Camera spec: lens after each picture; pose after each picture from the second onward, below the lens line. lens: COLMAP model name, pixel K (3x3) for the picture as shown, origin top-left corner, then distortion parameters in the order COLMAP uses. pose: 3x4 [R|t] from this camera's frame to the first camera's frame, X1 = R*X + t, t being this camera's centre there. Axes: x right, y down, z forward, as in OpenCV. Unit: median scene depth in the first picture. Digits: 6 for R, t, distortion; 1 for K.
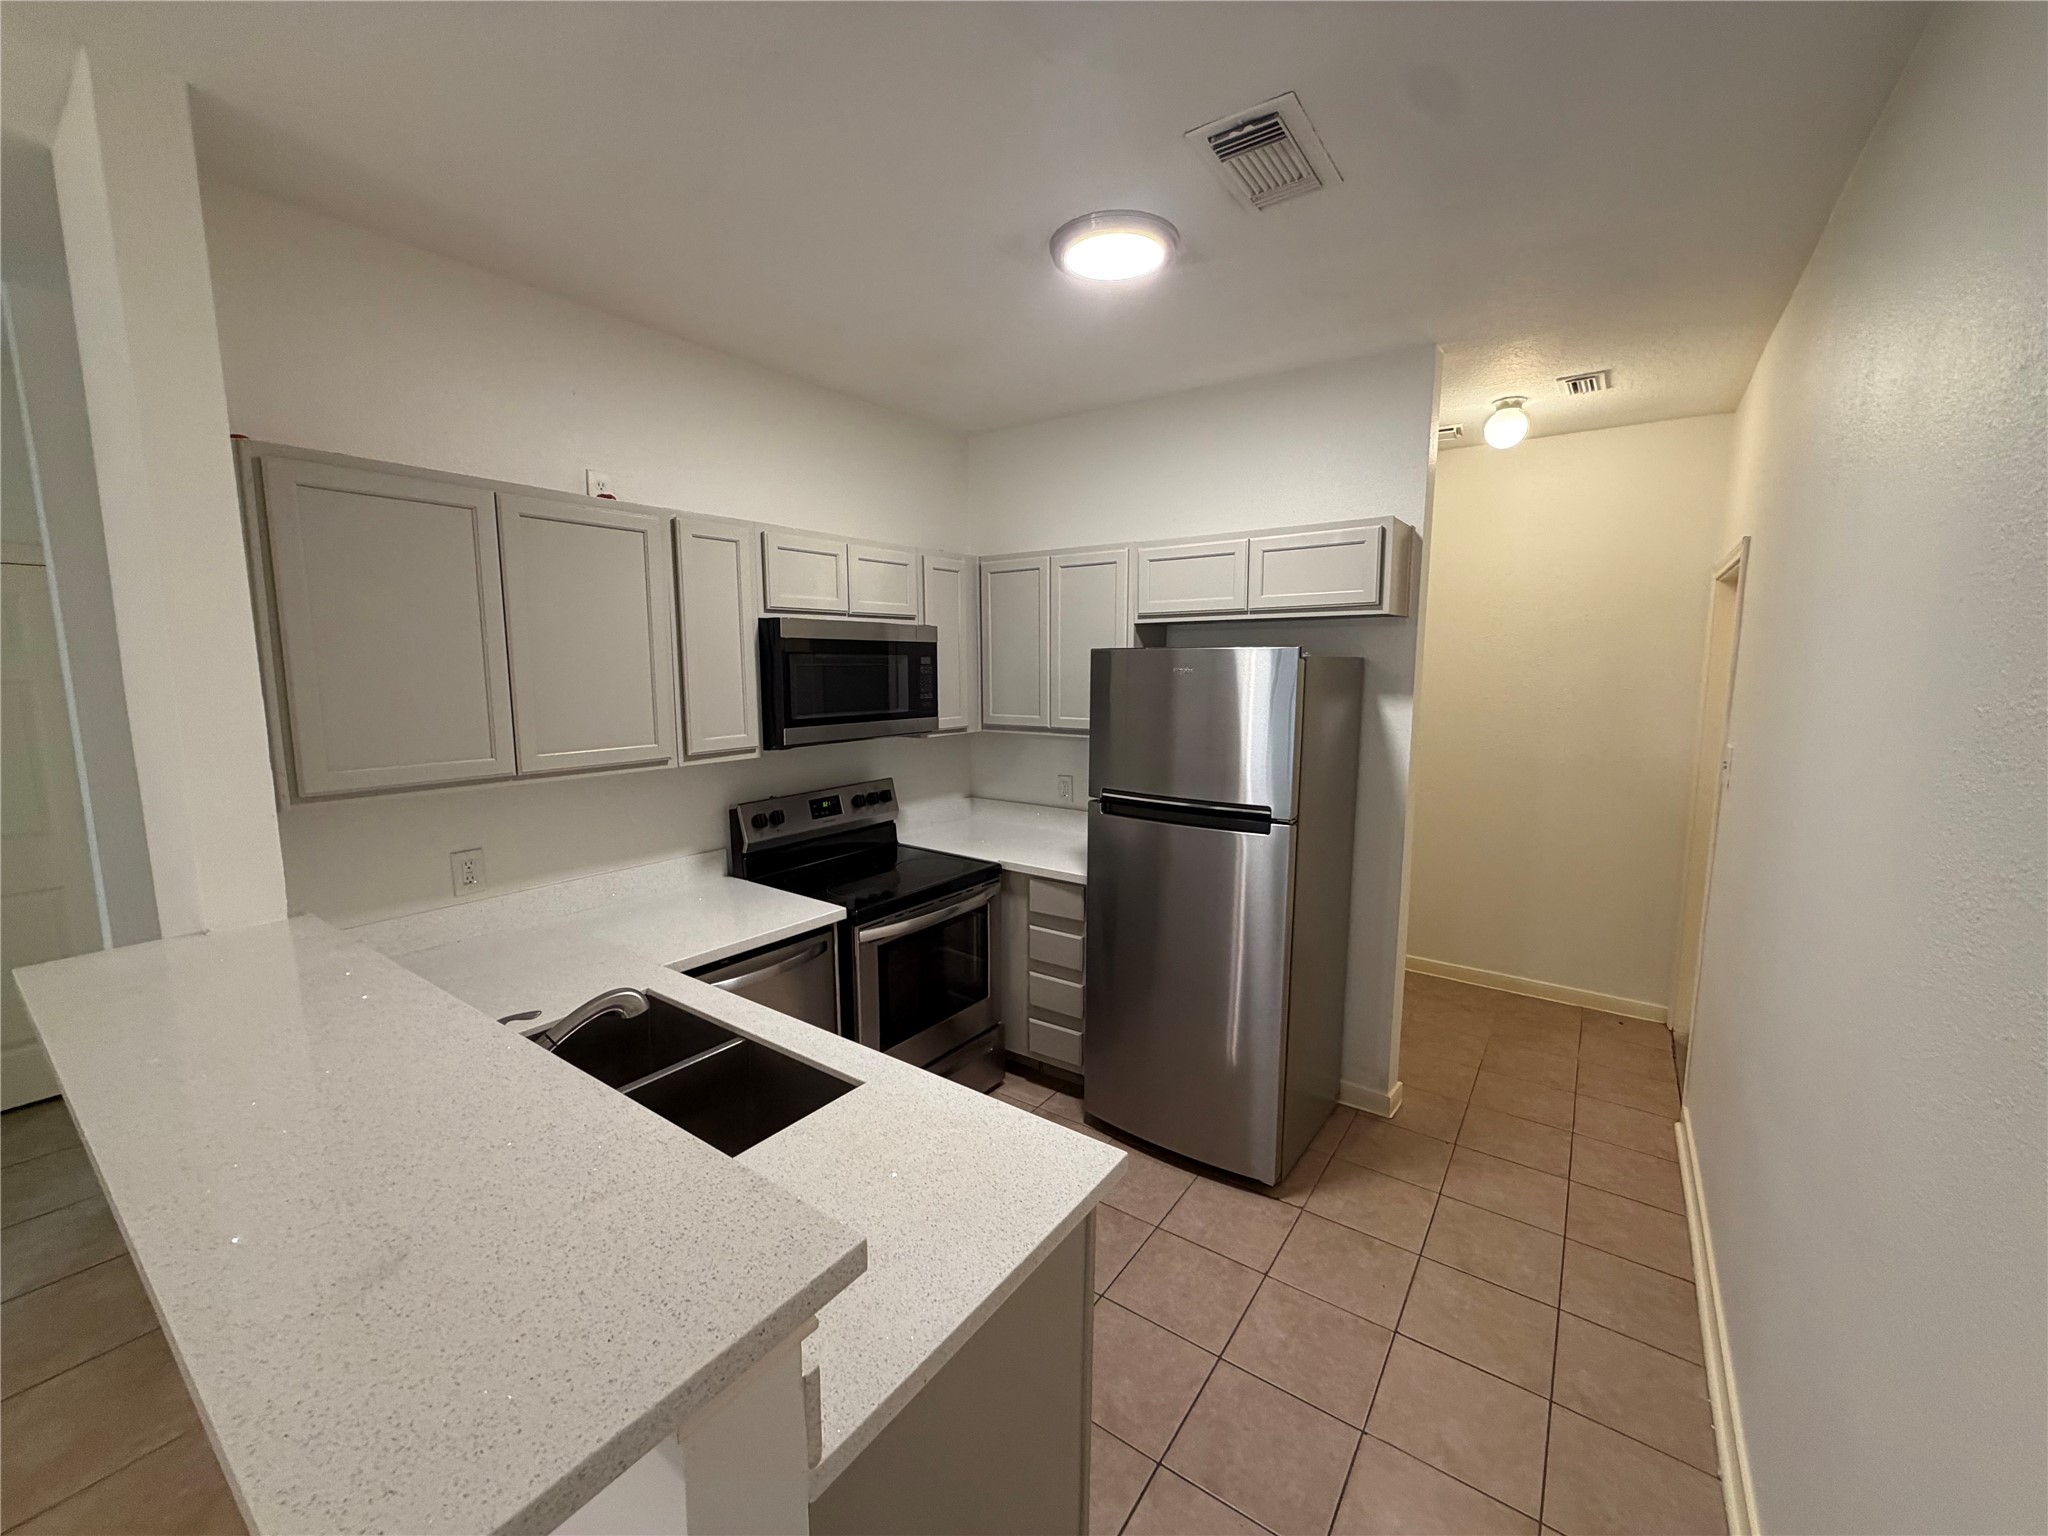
lens RADIAL K [[820.4, 0, 1016.7], [0, 820.4, 765.8], [0, 0, 1]] dist [0.000720, 0.000125]
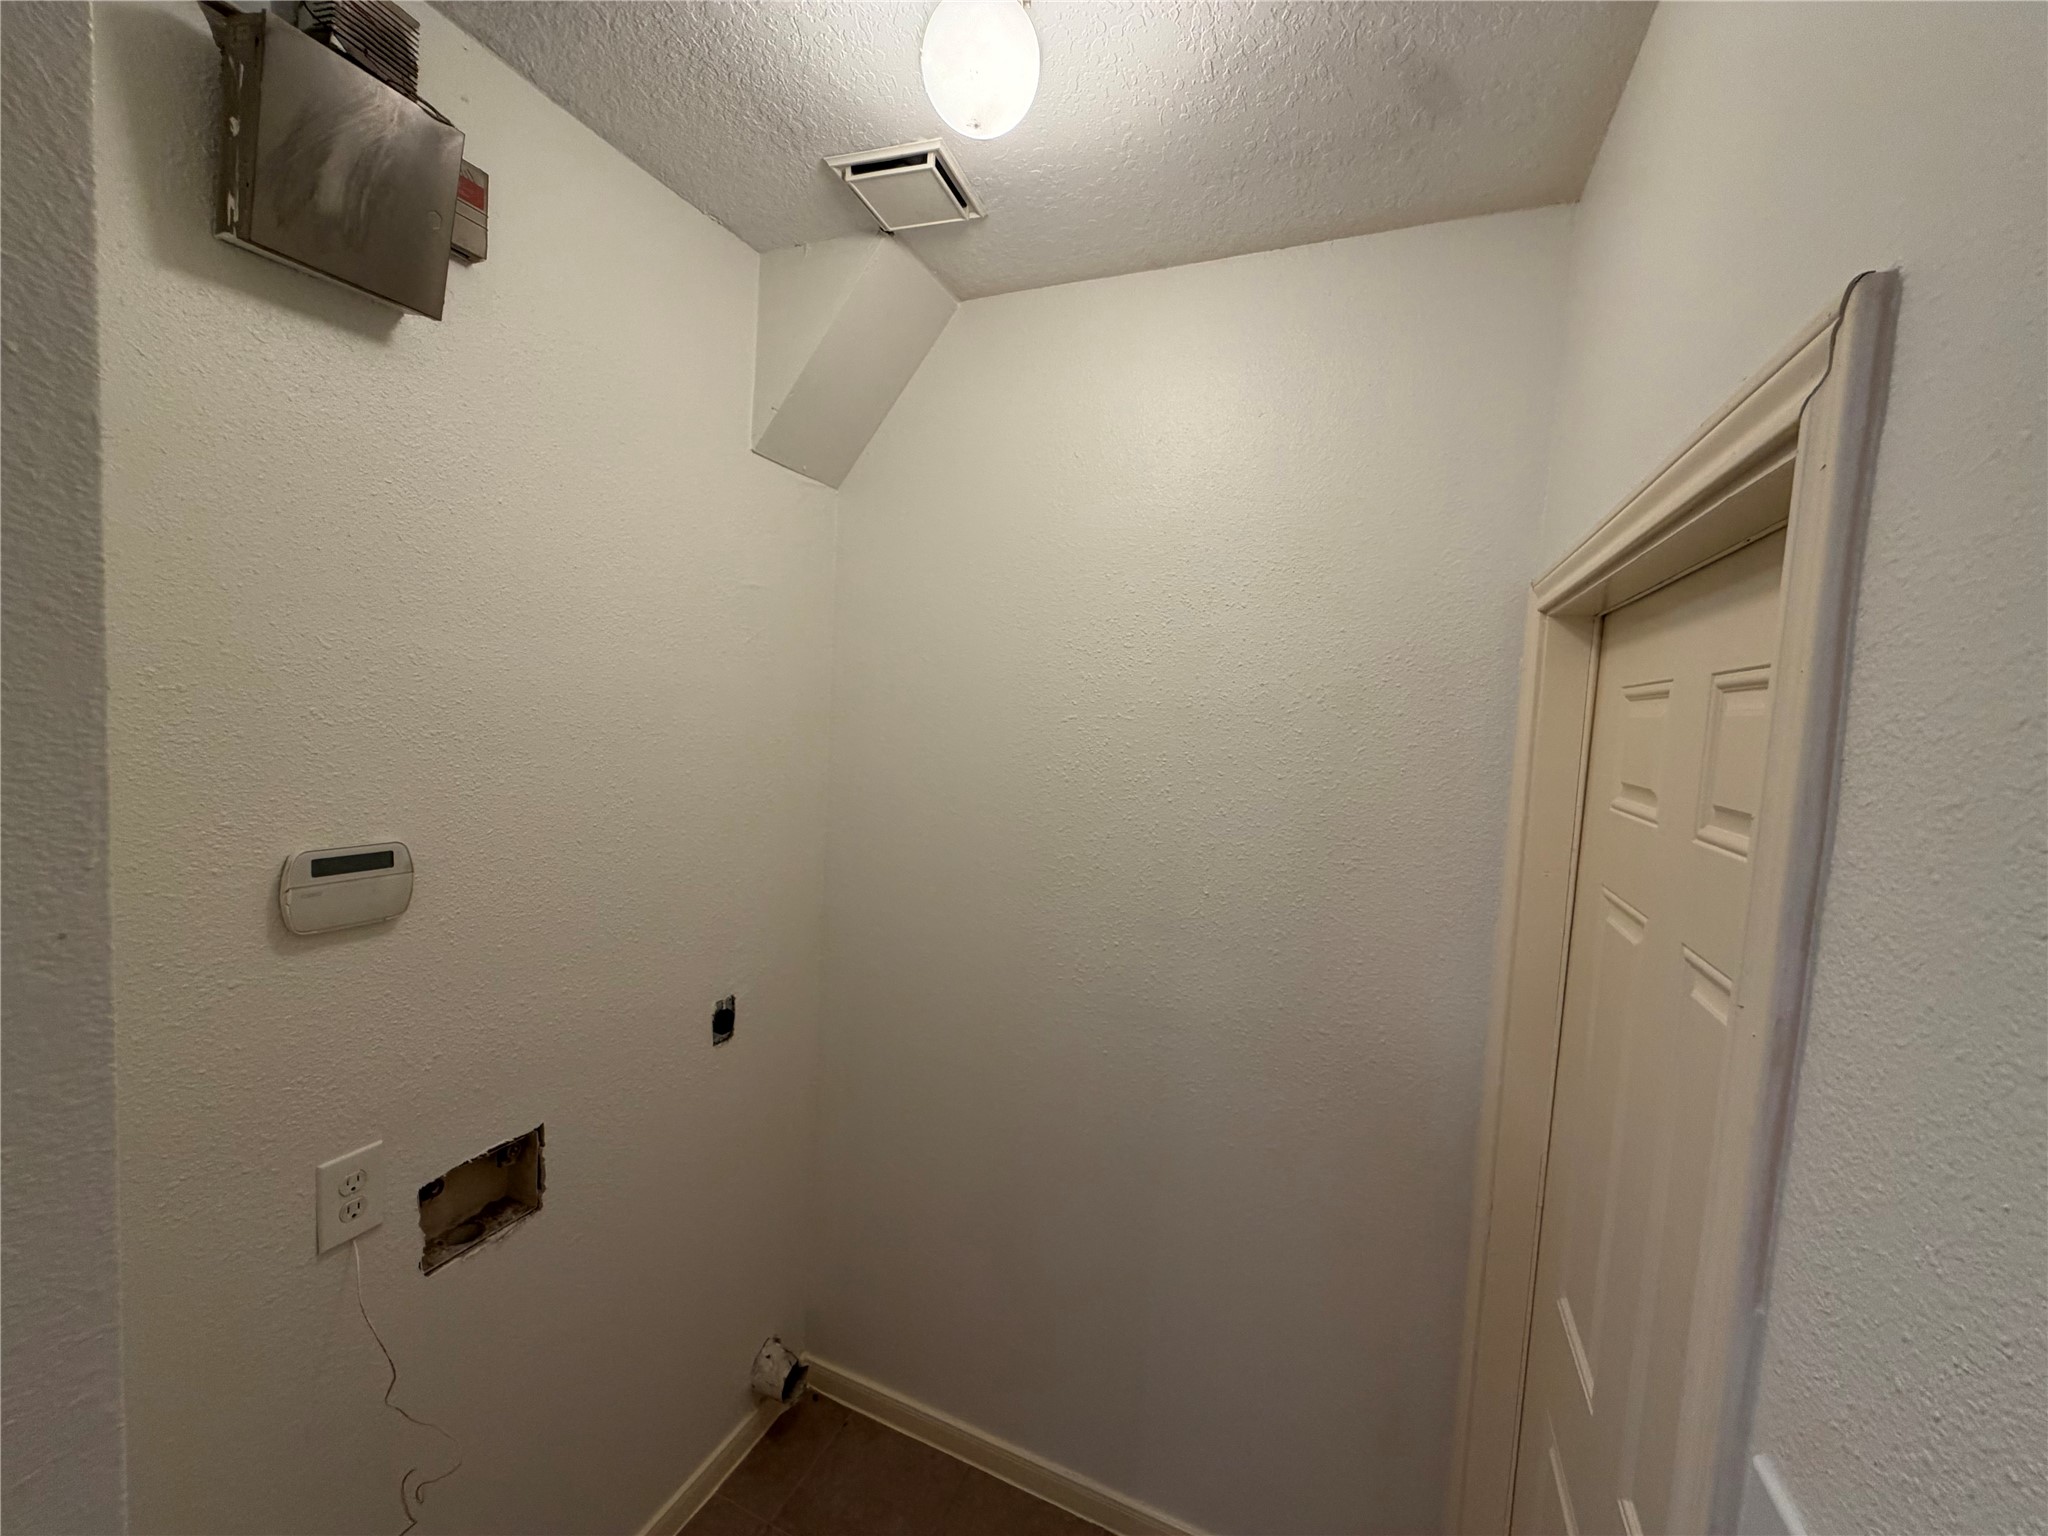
lens RADIAL K [[820.4, 0, 1016.7], [0, 820.4, 765.8], [0, 0, 1]] dist [0.000720, 0.000125]
pose [[0.974719, 0.039006, 0.220005, 0.523509], [-0.027842, 0.998173, -0.053616, -0.125110], [-0.221695, 0.046136, 0.974024, 0.676552]]
